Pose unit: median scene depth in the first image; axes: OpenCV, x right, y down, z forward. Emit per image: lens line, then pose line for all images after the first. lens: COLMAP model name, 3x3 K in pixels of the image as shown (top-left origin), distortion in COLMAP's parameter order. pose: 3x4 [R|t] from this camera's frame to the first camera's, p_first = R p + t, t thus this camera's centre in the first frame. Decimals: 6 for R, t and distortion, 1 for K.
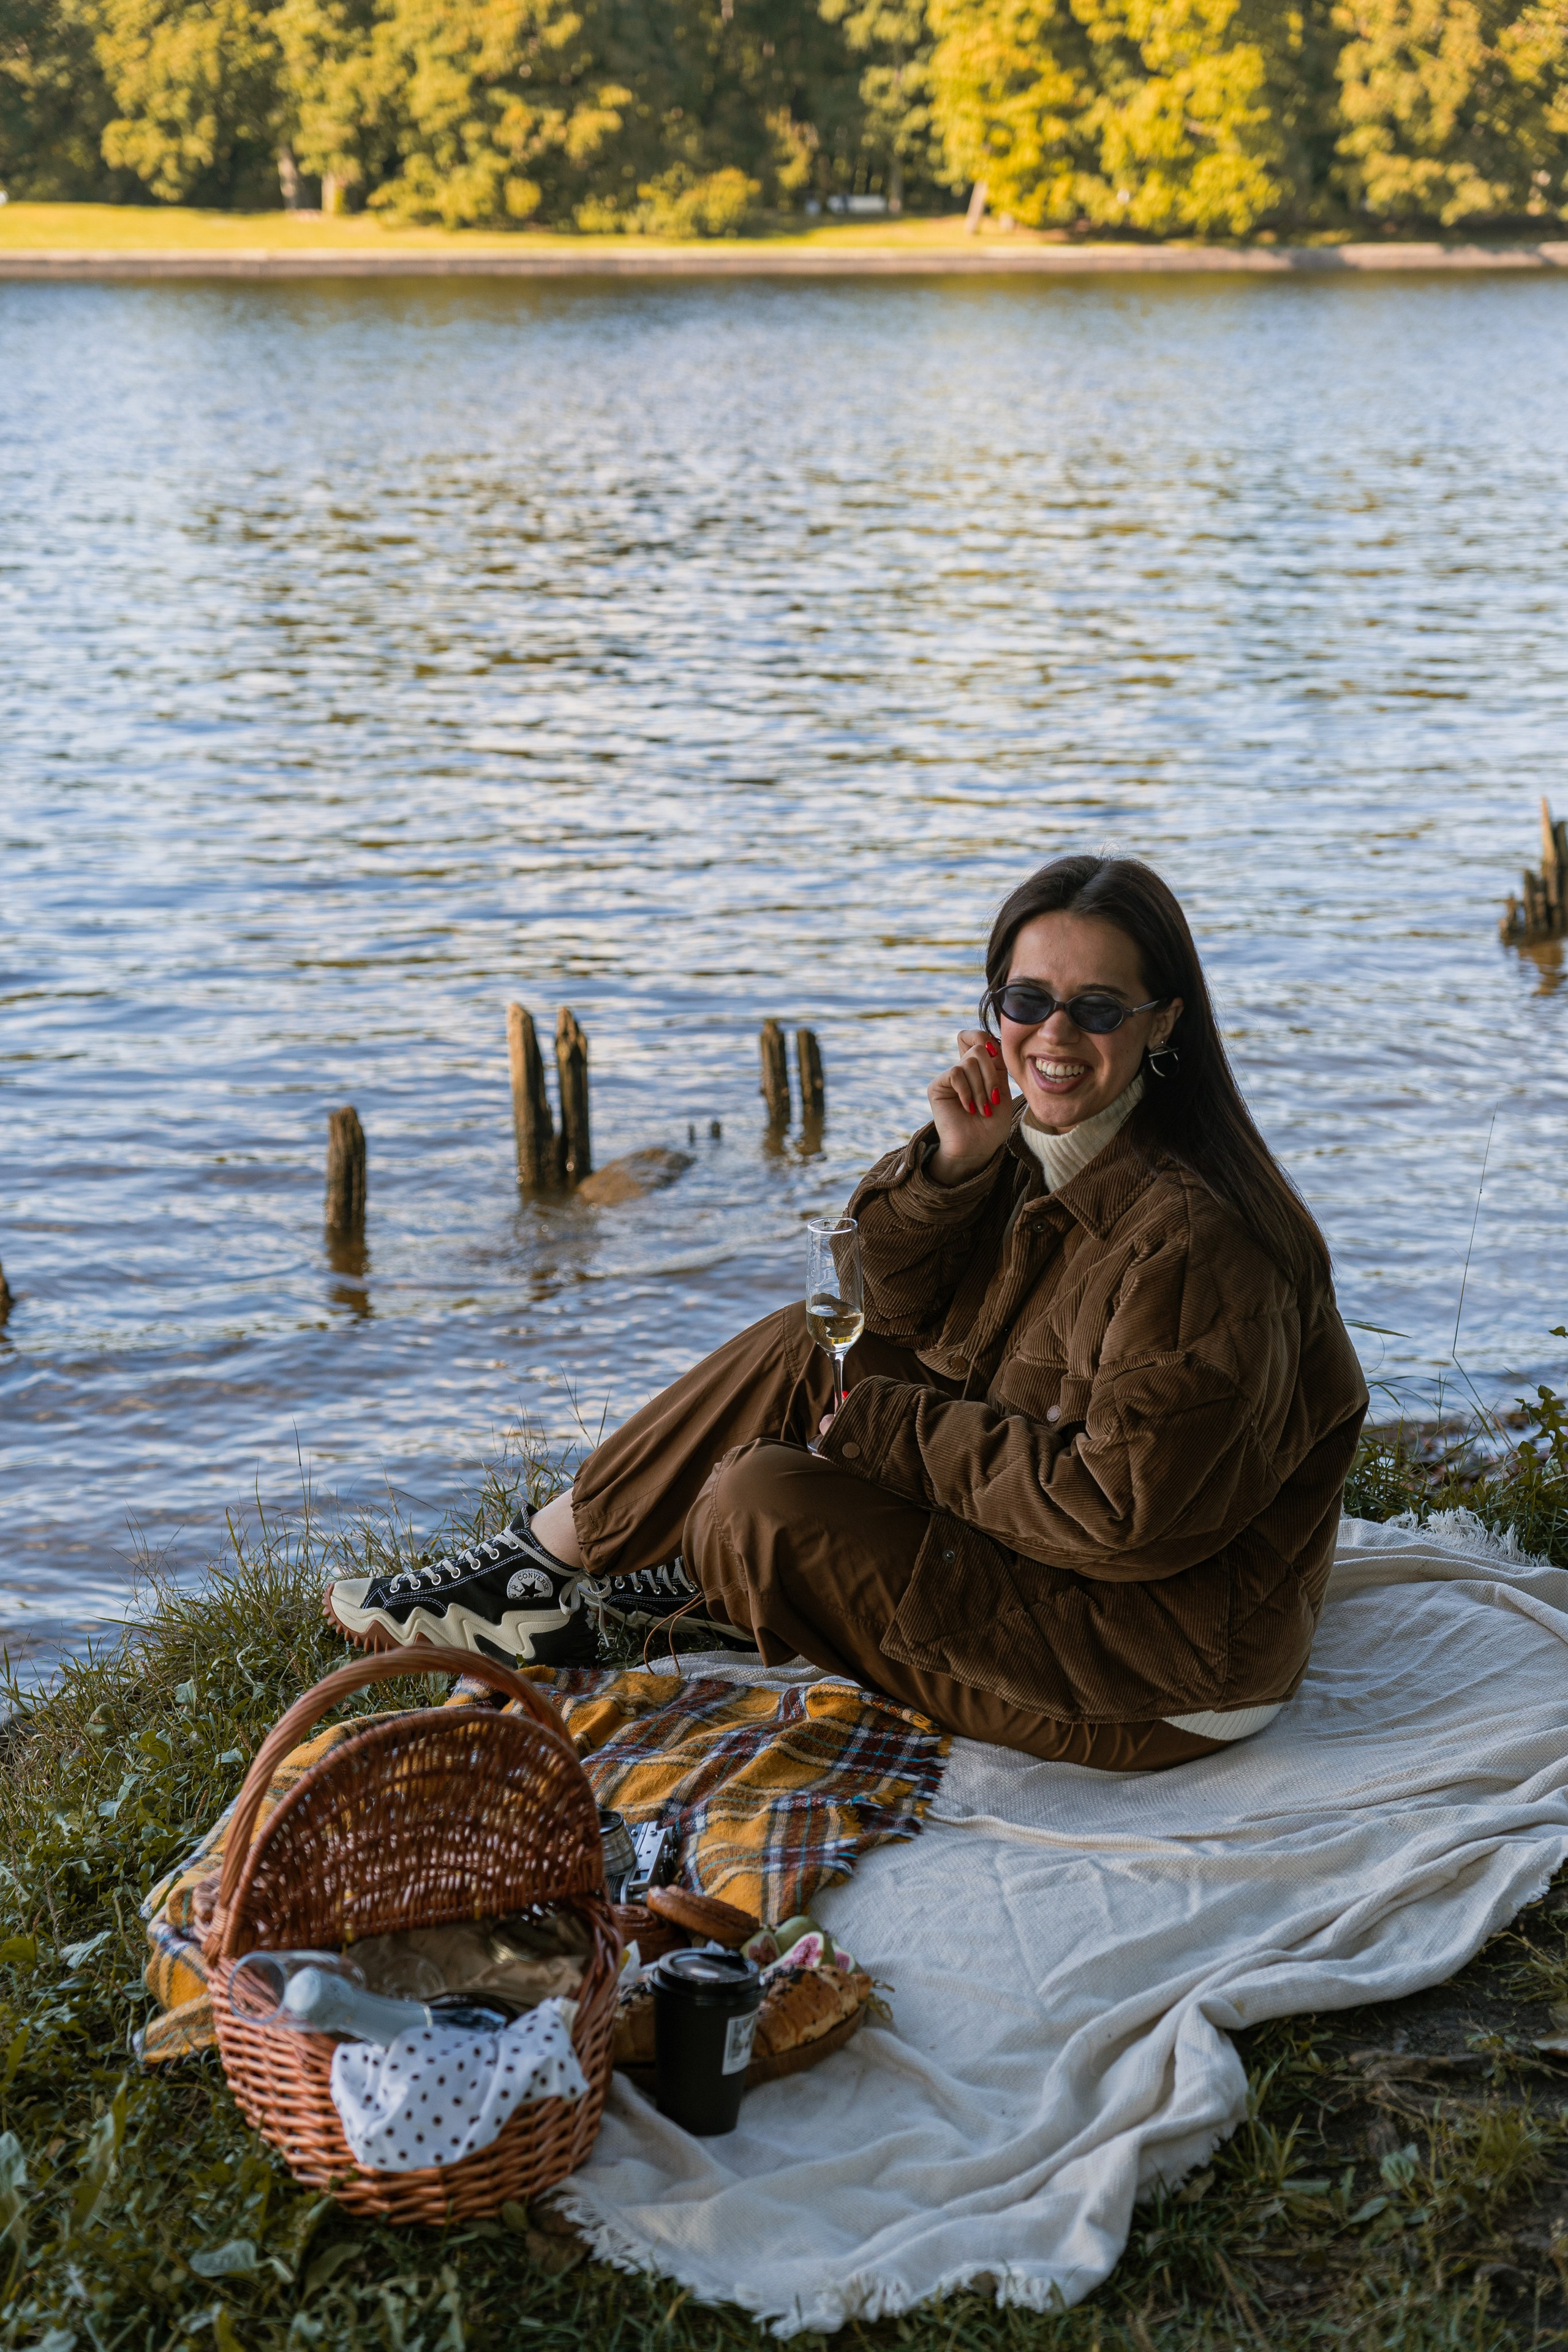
lens RADIAL K [[3757.8, 0, 794.1], [0, 3757.8, 1164.9], [0, 0, 1]] dist [0.053114, 0.000000]
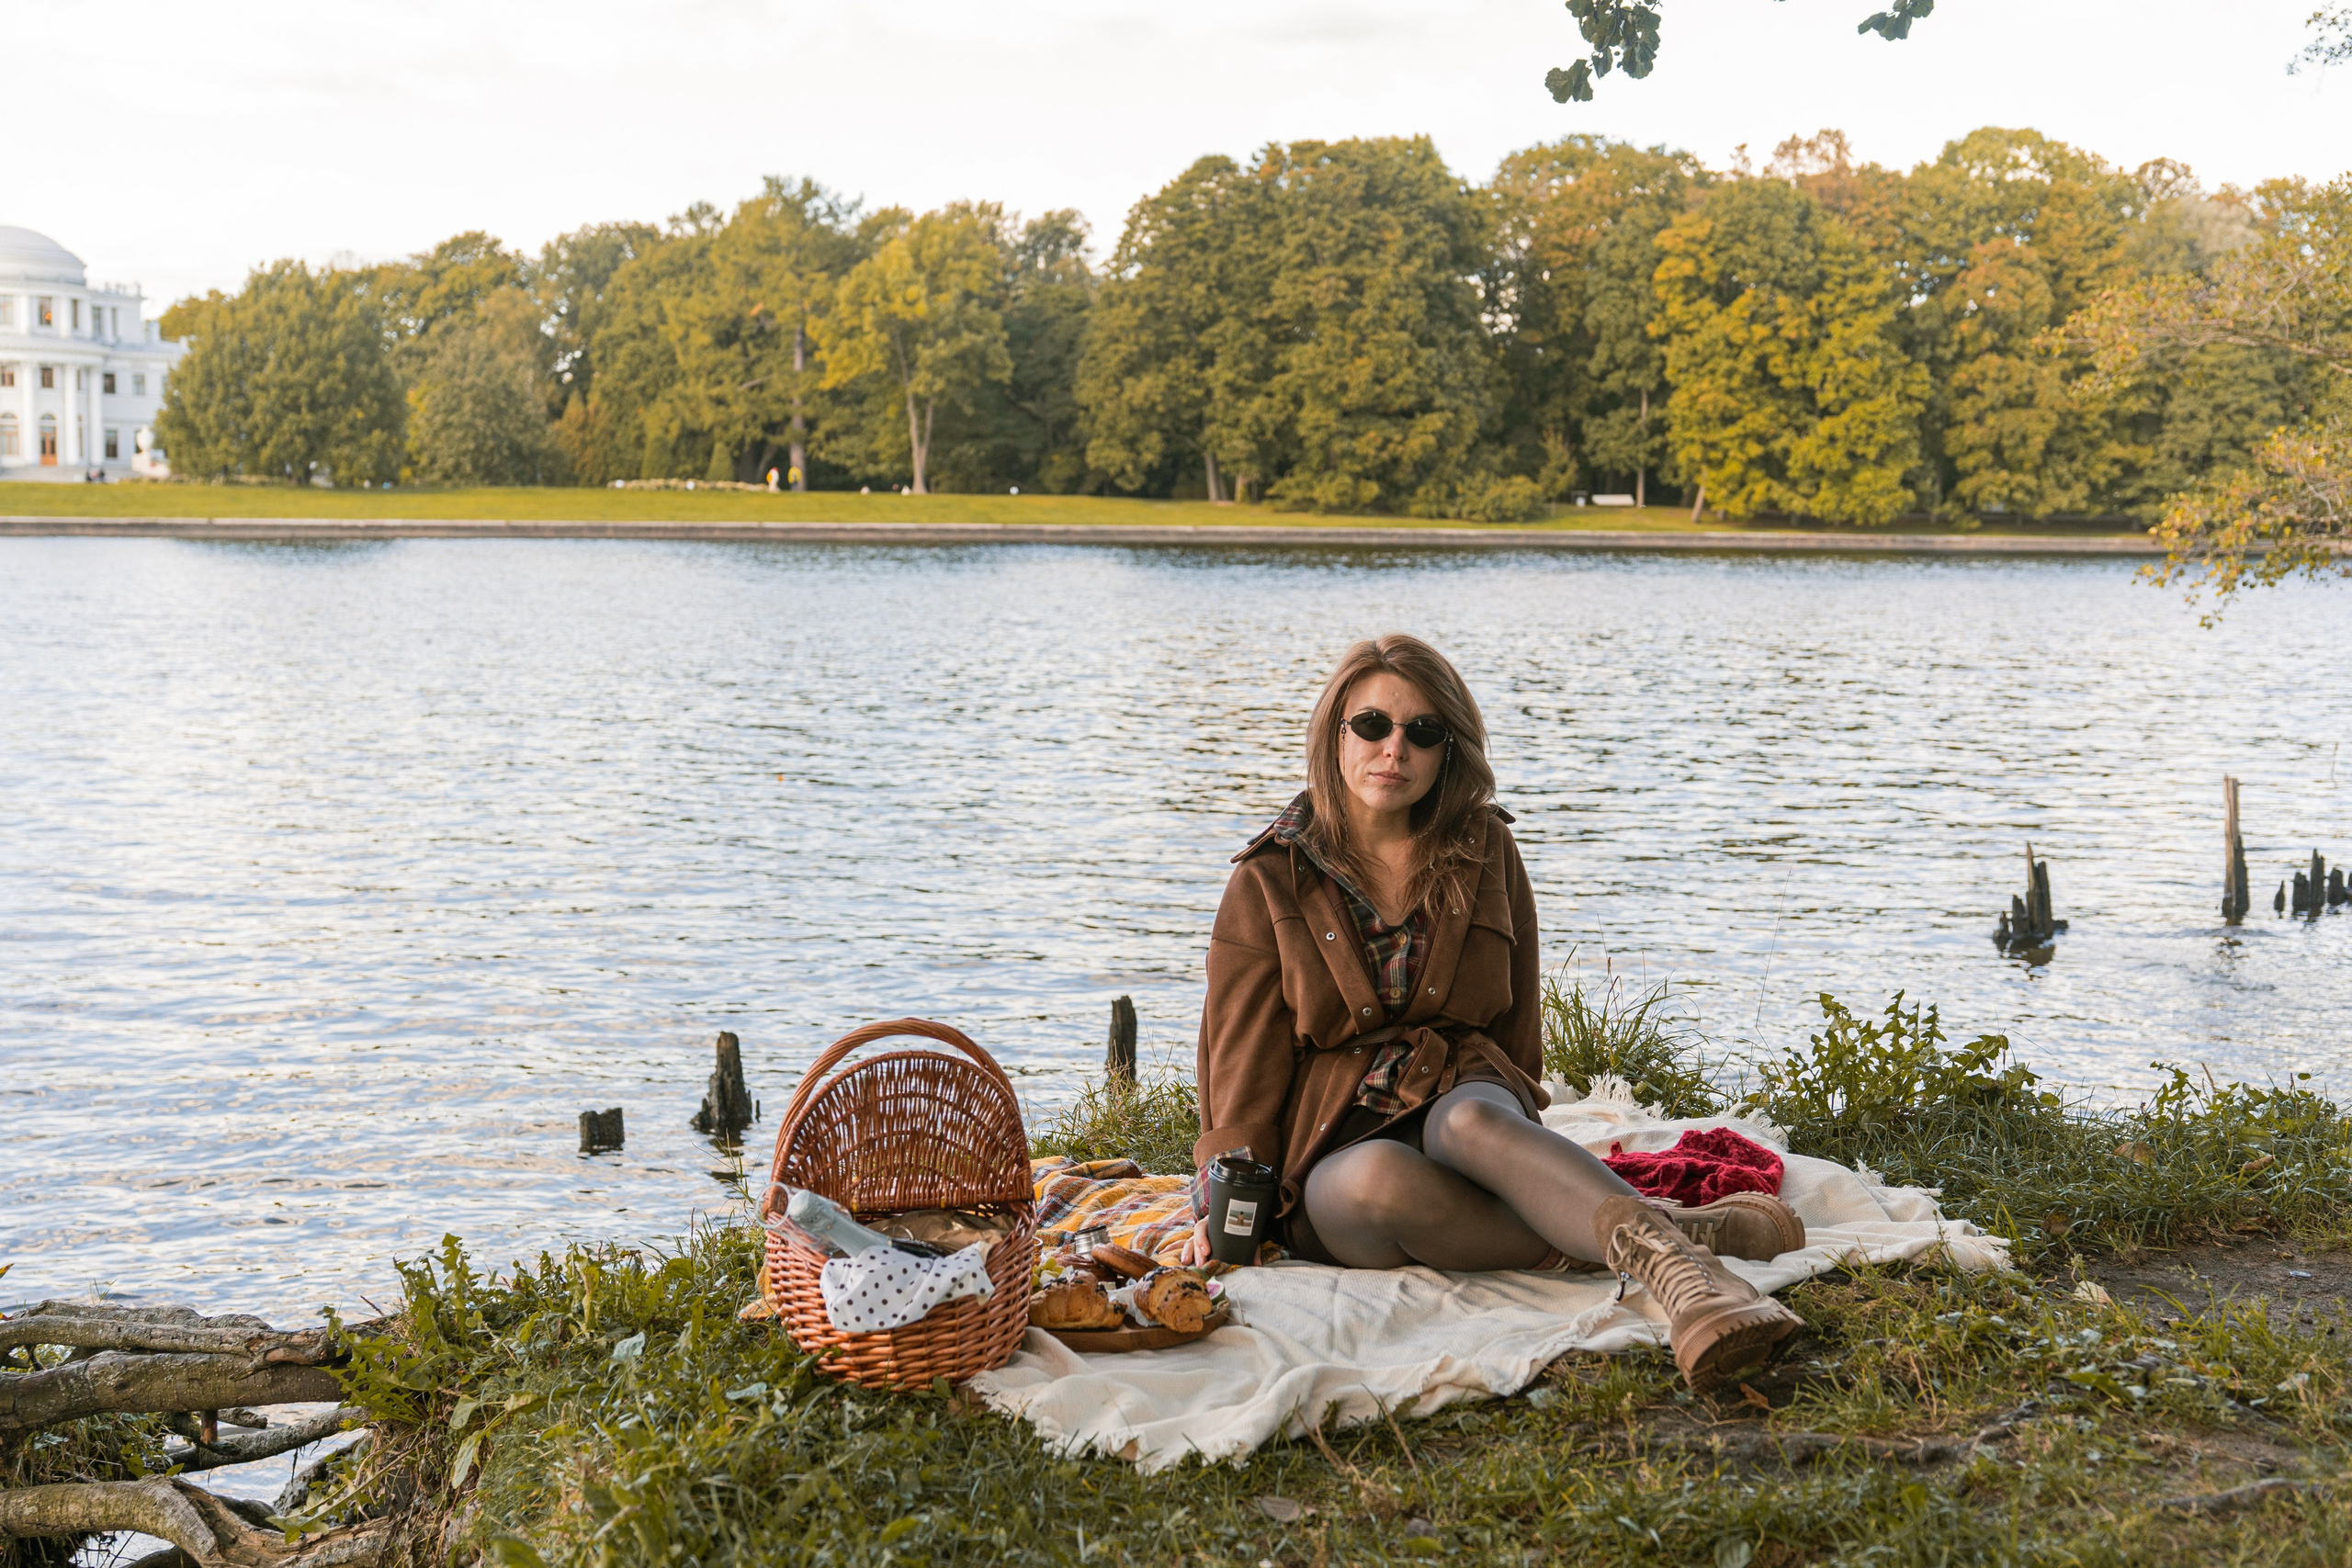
lens RADIAL K [[2731.5, 0, 1174.4], [0, 2731.5, 789.8], [0, 0, 1]] dist [-0.030226, 0.000000]
pose [[0.989478, 0.025909, -0.142346, 0.143038], [-0.046316, 0.988786, -0.141978, 0.168682], [0.137071, 0.147077, 0.979582, -0.068989]]
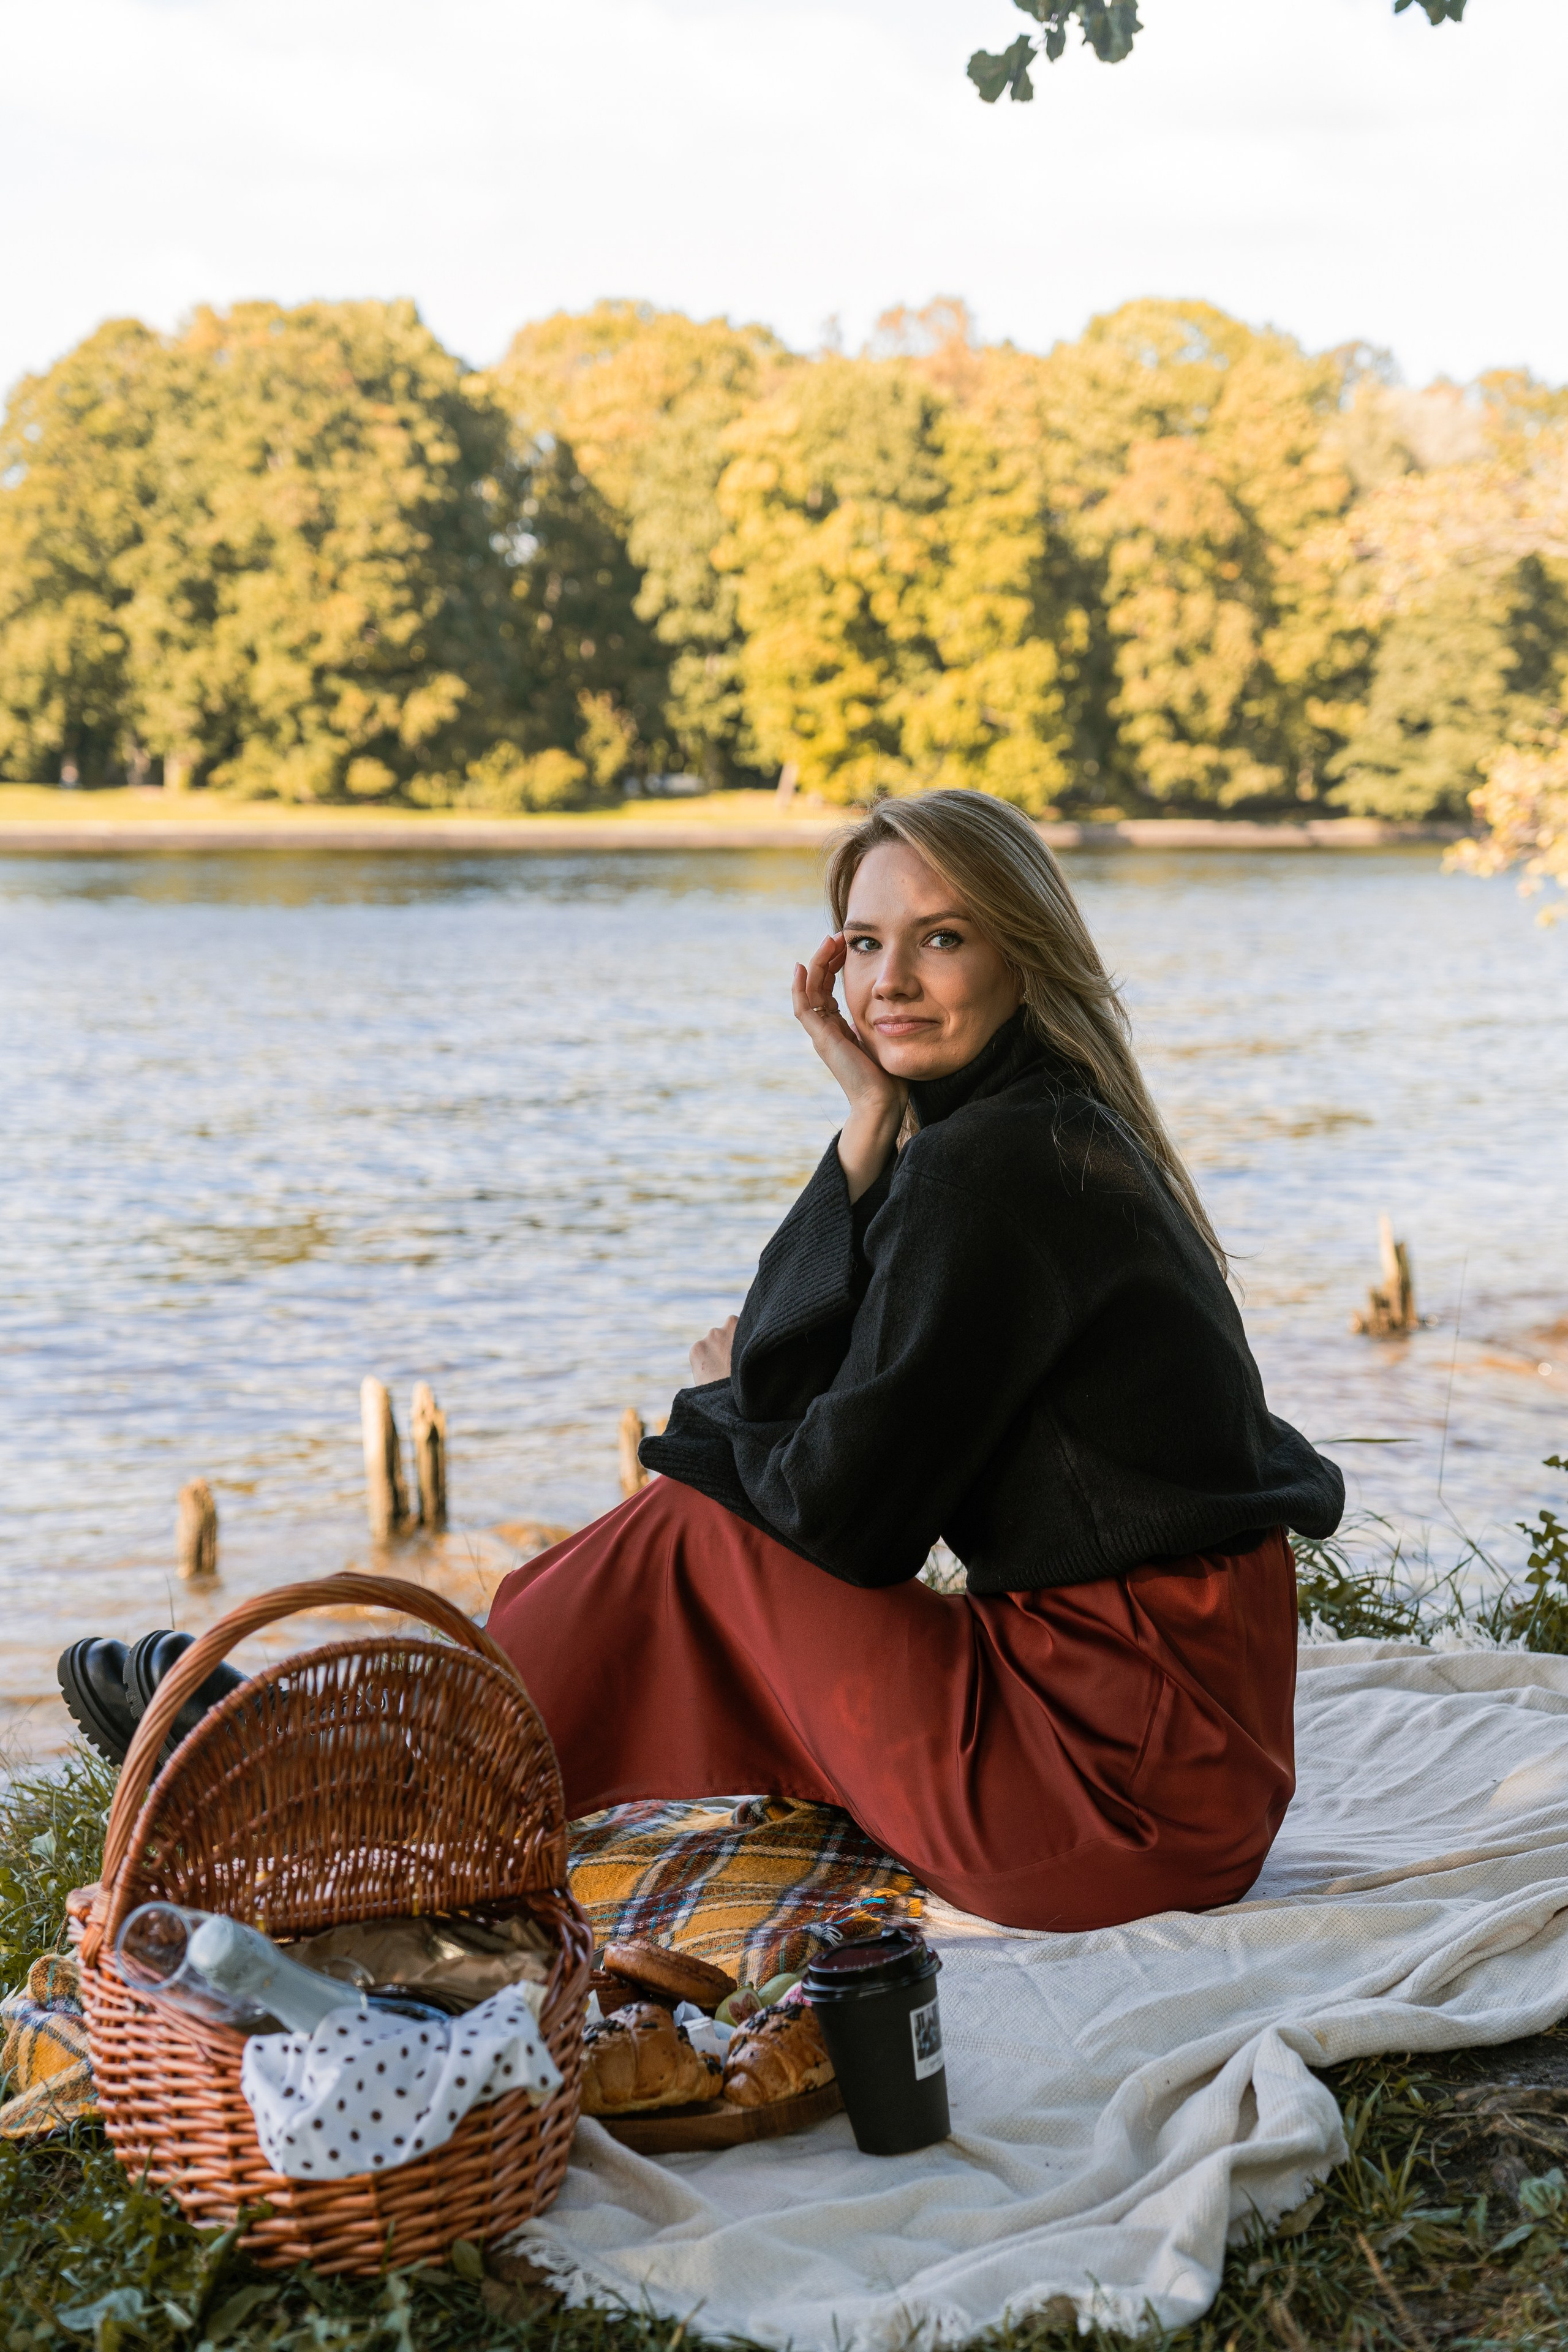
lens RADIAL K [[3620.7, 0, 808.0], [0, 3620.7, 1184.2], [0, 0, 1]] dist [0.070430, 0.000000]
pose [[0.998554, -0.004378, 0.053572, -0.036660], [0.012010, 0.989652, -0.142982, 0.142305], [-0.052392, 0.143419, 0.988274, 0.169954]]
